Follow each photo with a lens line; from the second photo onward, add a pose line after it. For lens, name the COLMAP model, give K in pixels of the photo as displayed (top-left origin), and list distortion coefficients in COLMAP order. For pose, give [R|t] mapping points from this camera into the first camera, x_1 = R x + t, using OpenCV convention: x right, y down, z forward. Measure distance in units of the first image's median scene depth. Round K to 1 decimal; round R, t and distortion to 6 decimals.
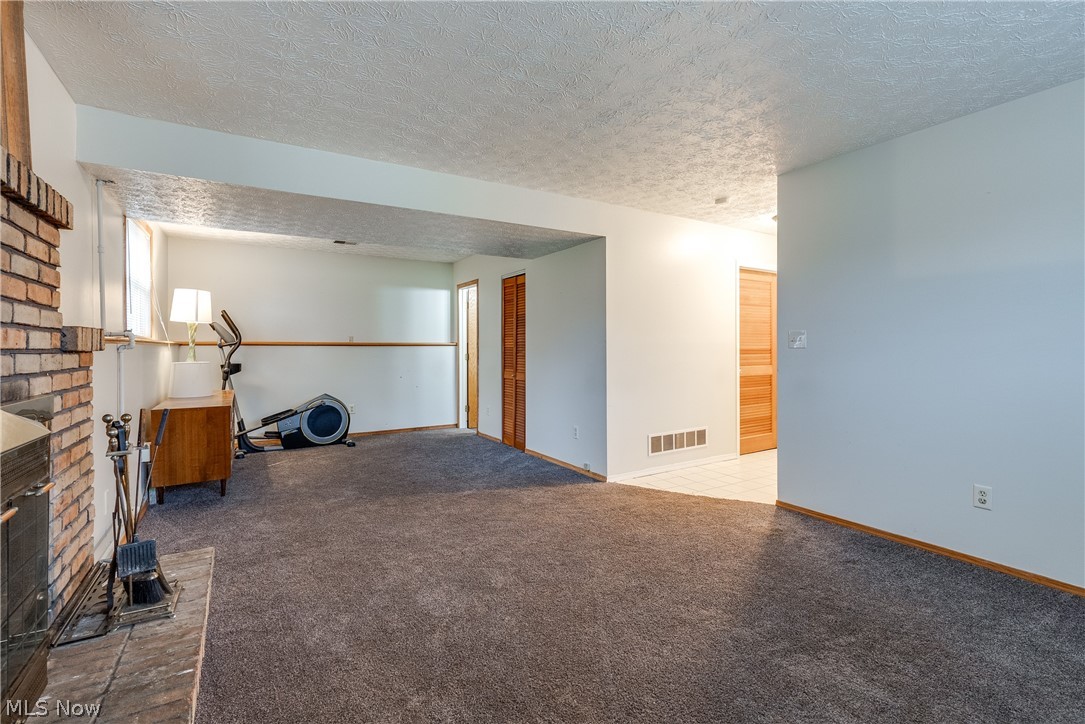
lens RADIAL K [[492.1, 0, 542.0], [0, 492.1, 355.8], [0, 0, 1]] dist [-0.015214, 0.005335]
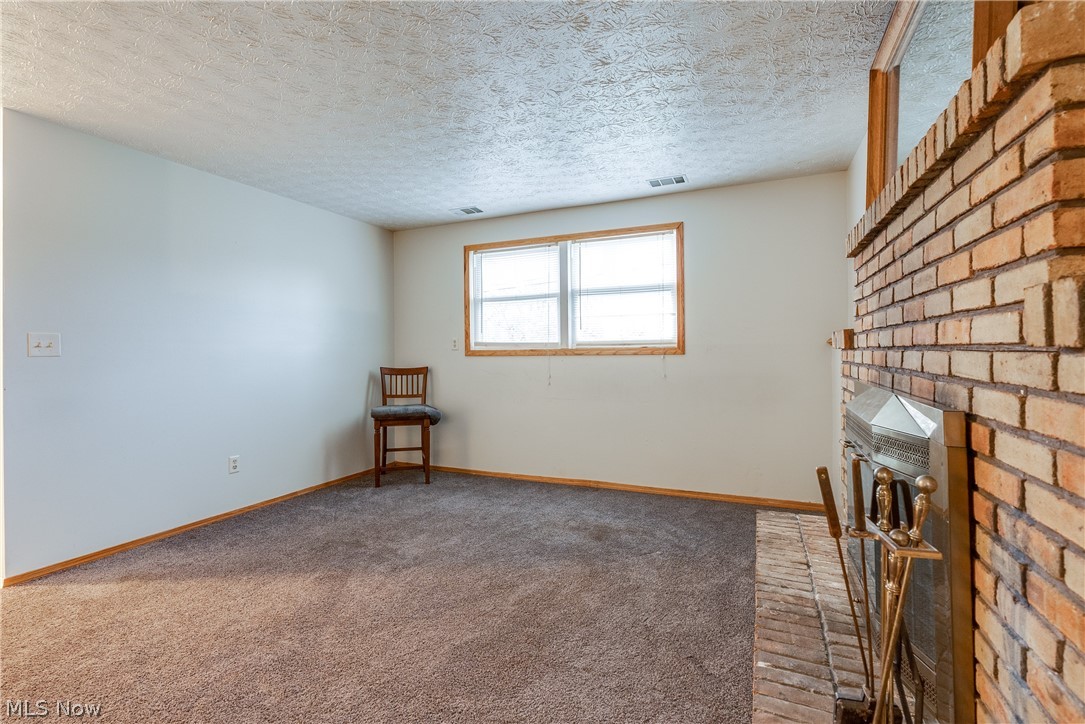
lens RADIAL K [[492.1, 0, 540.4], [0, 492.1, 352.5], [0, 0, 1]] dist [-0.015214, 0.005335]
pose [[-0.574803, 0.007927, 0.818254, -0.323131], [0.025943, 0.999627, 0.008540, -0.006021], [-0.817881, 0.026136, -0.574794, 0.486874]]
